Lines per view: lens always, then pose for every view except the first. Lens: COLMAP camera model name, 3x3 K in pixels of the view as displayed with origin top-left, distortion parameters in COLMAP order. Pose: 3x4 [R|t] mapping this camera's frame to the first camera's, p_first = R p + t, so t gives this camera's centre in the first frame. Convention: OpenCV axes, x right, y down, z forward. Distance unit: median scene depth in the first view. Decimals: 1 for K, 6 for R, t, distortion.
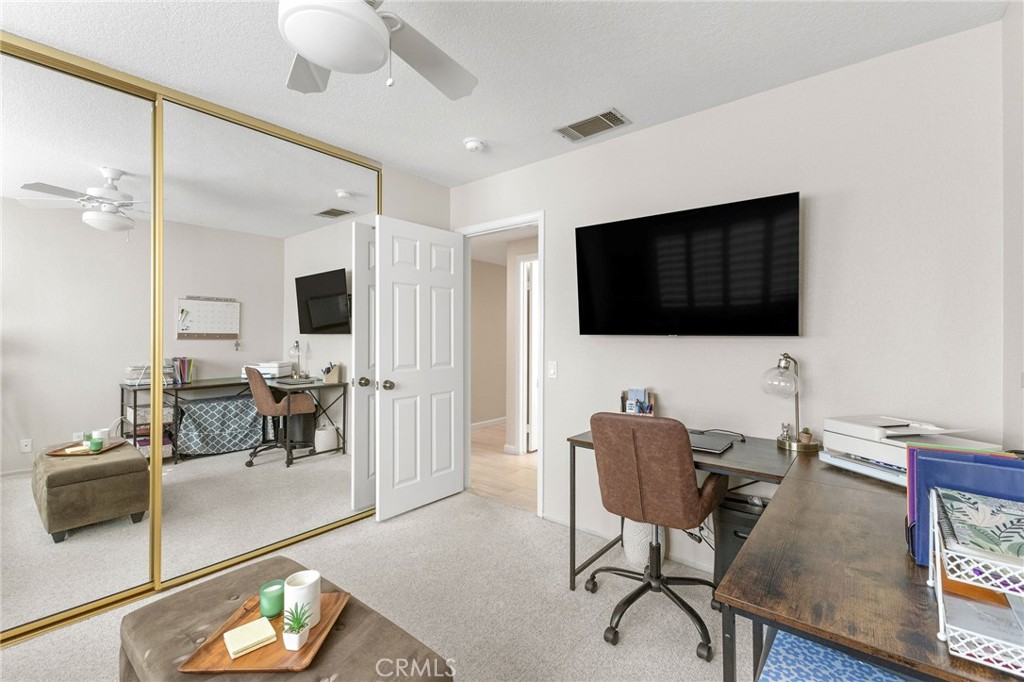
lens RADIAL K [[437.0, 0, 512.6], [0, 437.0, 338.9], [0, 0, 1]] dist [0.006171, -0.000528]
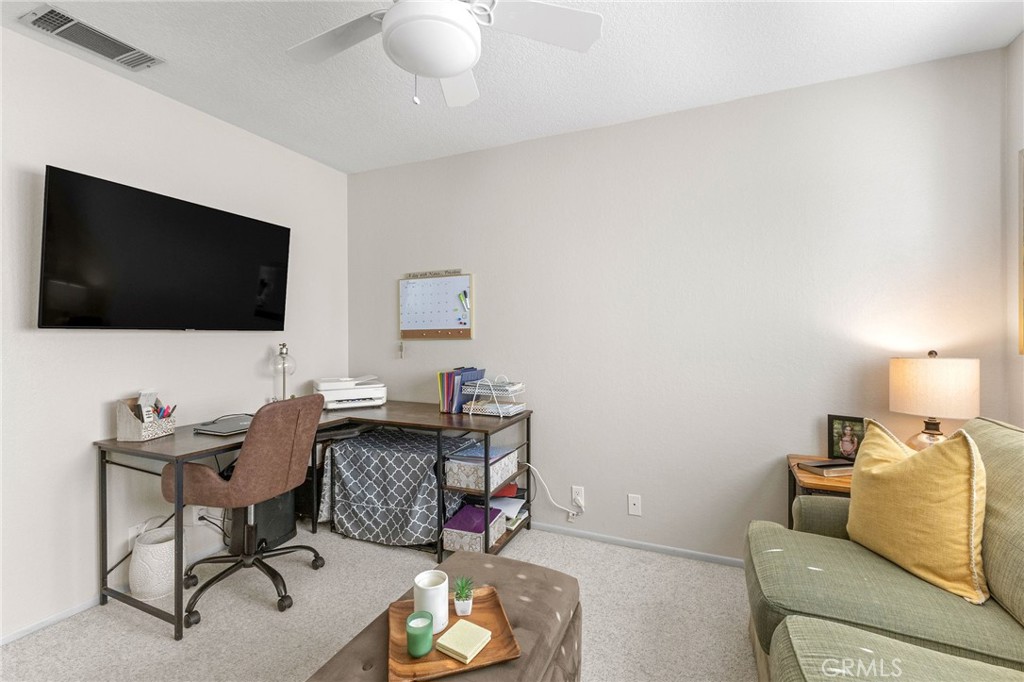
lens RADIAL K [[437.0, 0, 512.6], [0, 437.0, 338.9], [0, 0, 1]] dist [0.006171, -0.000528]
pose [[-0.265632, -0.014913, 0.963959, -0.839205], [0.011121, 0.999766, 0.018531, 0.001304], [-0.964010, 0.015642, -0.265404, 0.633542]]
